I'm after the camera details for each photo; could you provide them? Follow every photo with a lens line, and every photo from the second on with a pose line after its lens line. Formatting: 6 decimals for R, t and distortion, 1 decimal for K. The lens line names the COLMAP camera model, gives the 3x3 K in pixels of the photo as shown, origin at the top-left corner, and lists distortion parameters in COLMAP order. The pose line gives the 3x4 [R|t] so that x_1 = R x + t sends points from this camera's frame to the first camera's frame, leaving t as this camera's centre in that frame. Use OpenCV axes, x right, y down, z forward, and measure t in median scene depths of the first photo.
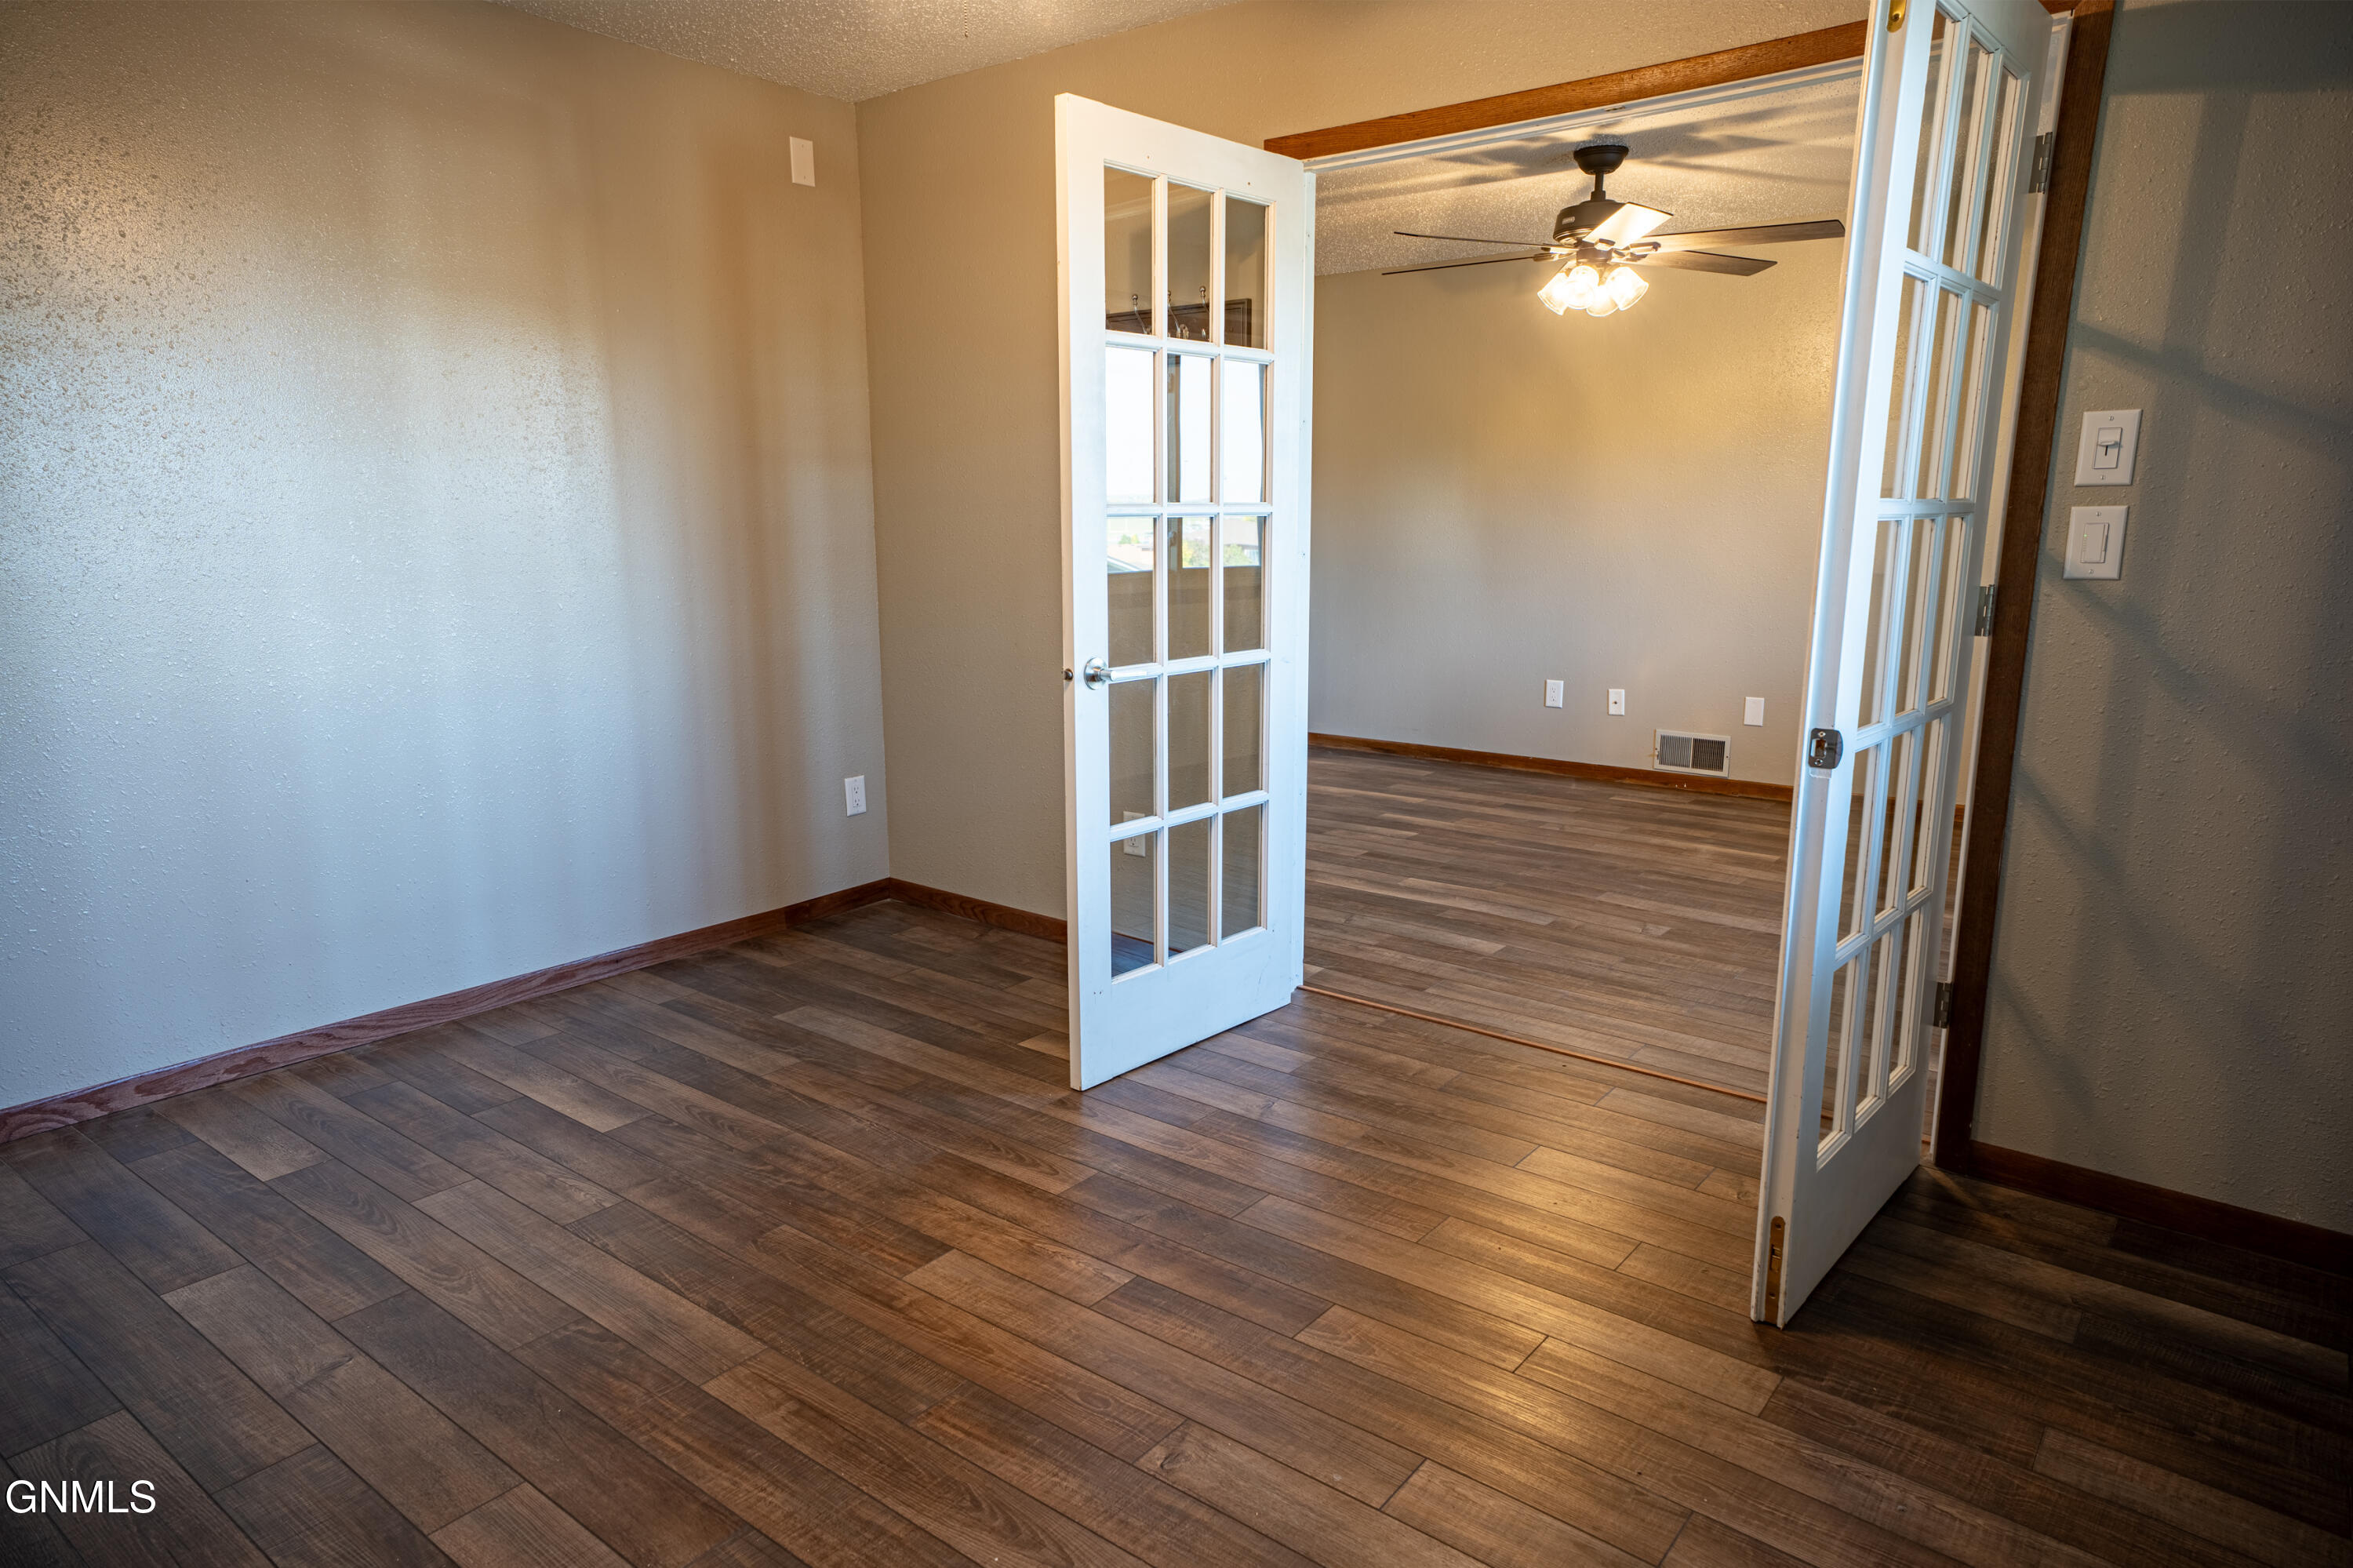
lens RADIAL K [[1417.5, 0, 1179.5], [0, 1417.5, 780.6], [0, 0, 1]] dist [0.002700, 0.022350]
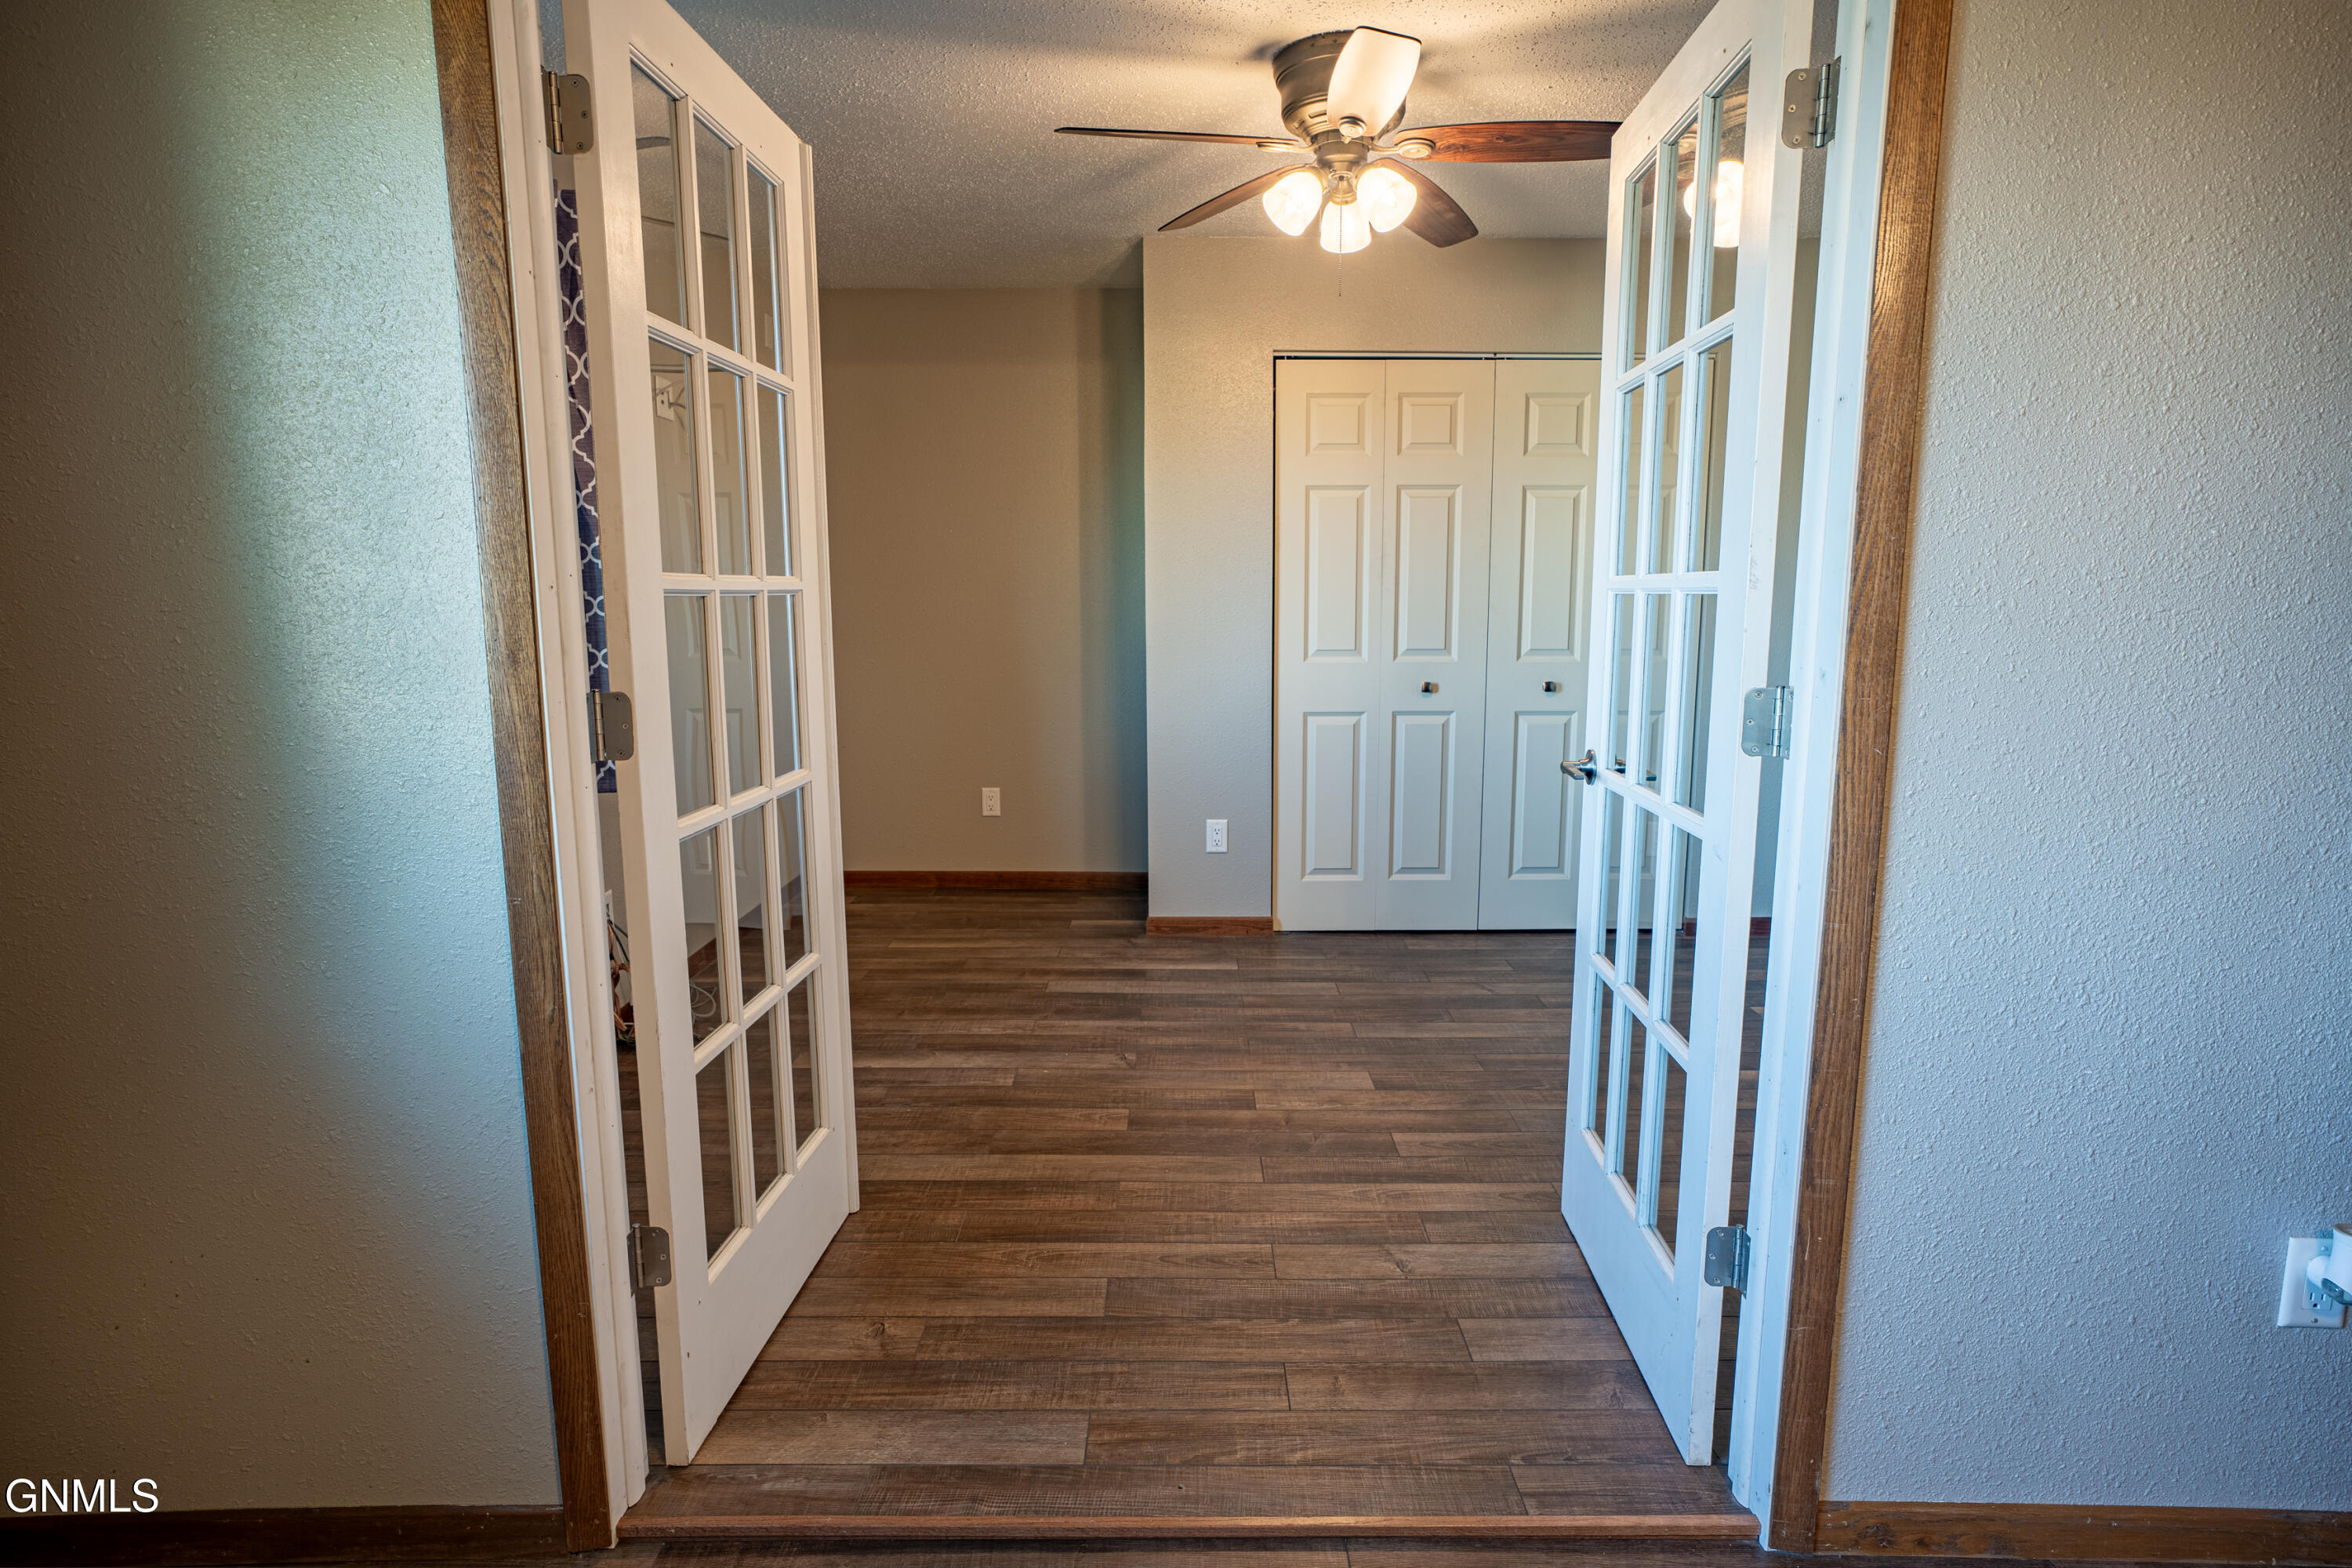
lens RADIAL K [[1258.3, 0, 1167.1], [0, 1258.3, 786.5], [0, 0, 1]] dist [-0.016523, 0.014261]
pose [[-0.789102, 0.097522, -0.606471, 0.608458], [-0.113838, 0.946997, 0.300397, -0.261052], [0.603621, 0.306084, -0.736175, 1.379629]]
